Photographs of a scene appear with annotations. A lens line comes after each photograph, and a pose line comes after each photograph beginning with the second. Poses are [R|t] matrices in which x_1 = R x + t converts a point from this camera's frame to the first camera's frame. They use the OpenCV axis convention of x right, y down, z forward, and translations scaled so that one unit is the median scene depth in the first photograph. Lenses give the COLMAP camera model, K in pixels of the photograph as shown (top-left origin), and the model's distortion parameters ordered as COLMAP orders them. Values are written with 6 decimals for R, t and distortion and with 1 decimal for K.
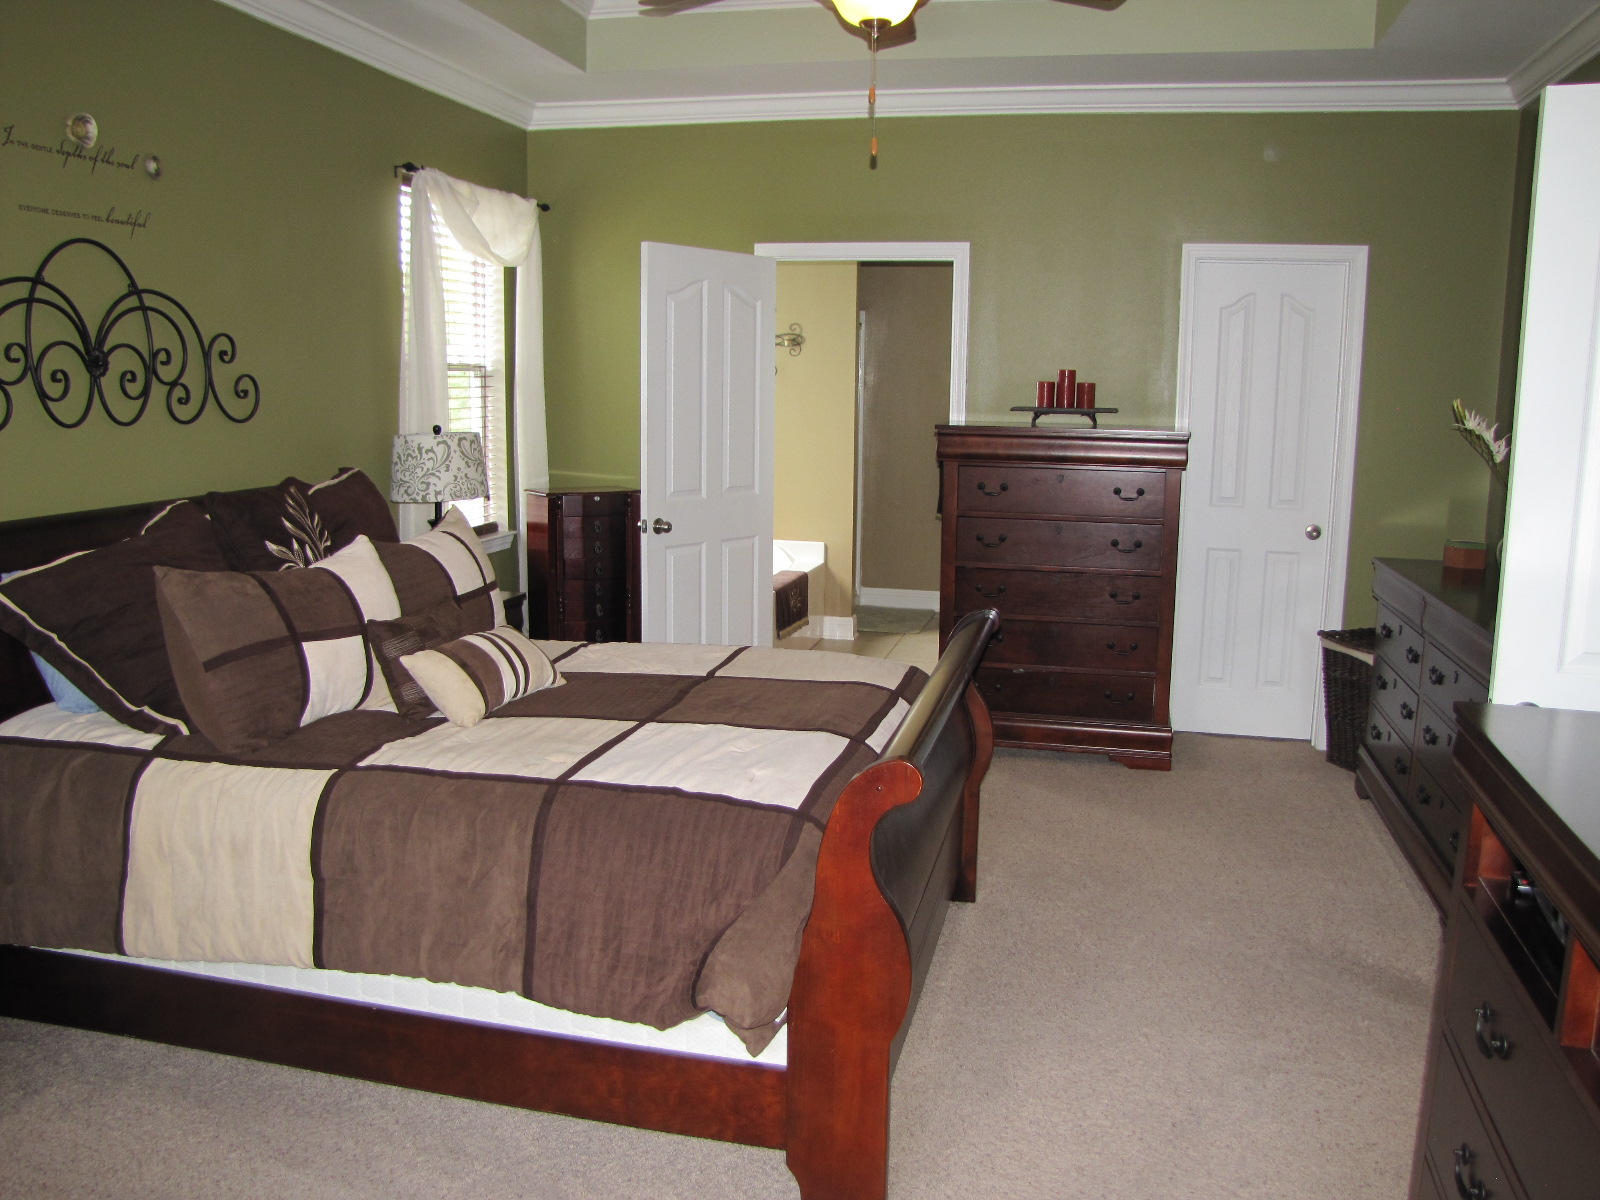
lens RADIAL K [[1329.0, 0, 793.9], [0, 1329.0, 606.0], [0, 0, 1]] dist [-0.184869, 0.165542]
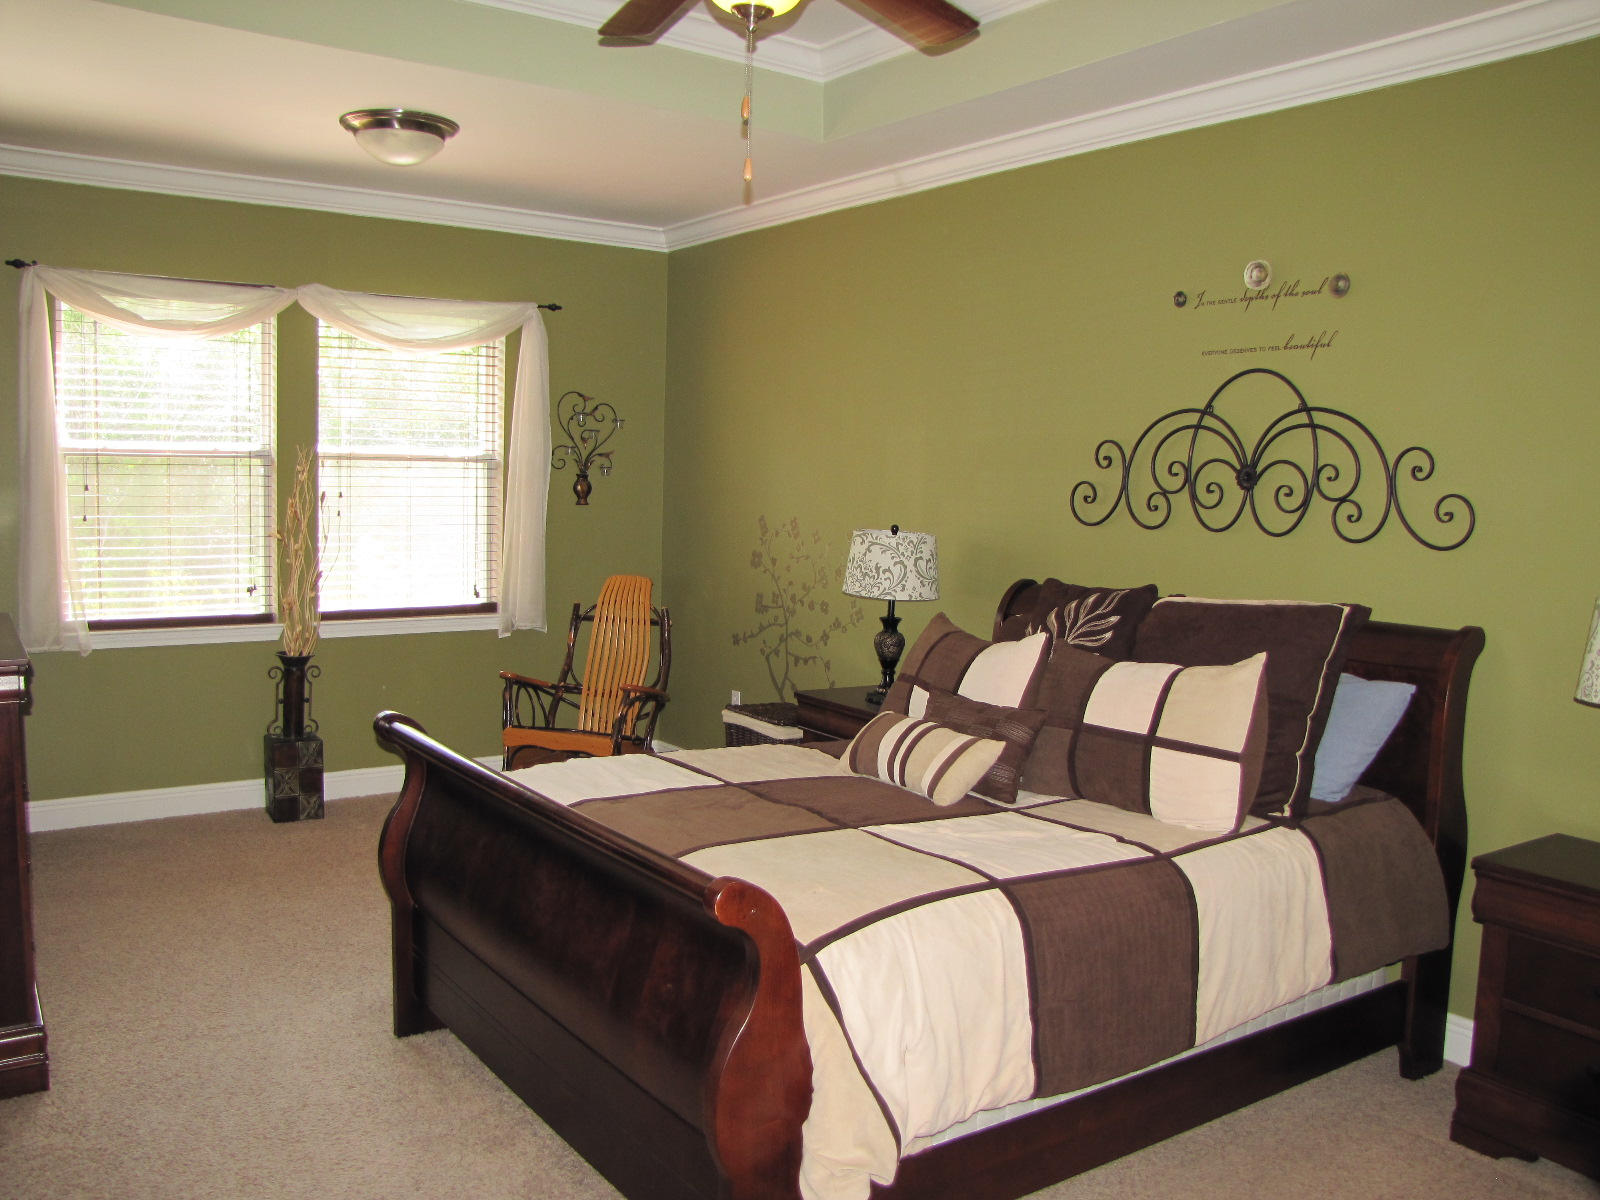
lens RADIAL K [[1327.7, 0, 800.0], [0, 1327.7, 600.0], [0, 0, 1]] dist [-0.187023, 0.165375]
pose [[-0.659680, 0.044048, -0.750254, 0.577175], [-0.158048, 0.967826, 0.195790, -0.248164], [0.734740, 0.247735, -0.631494, 1.458129]]
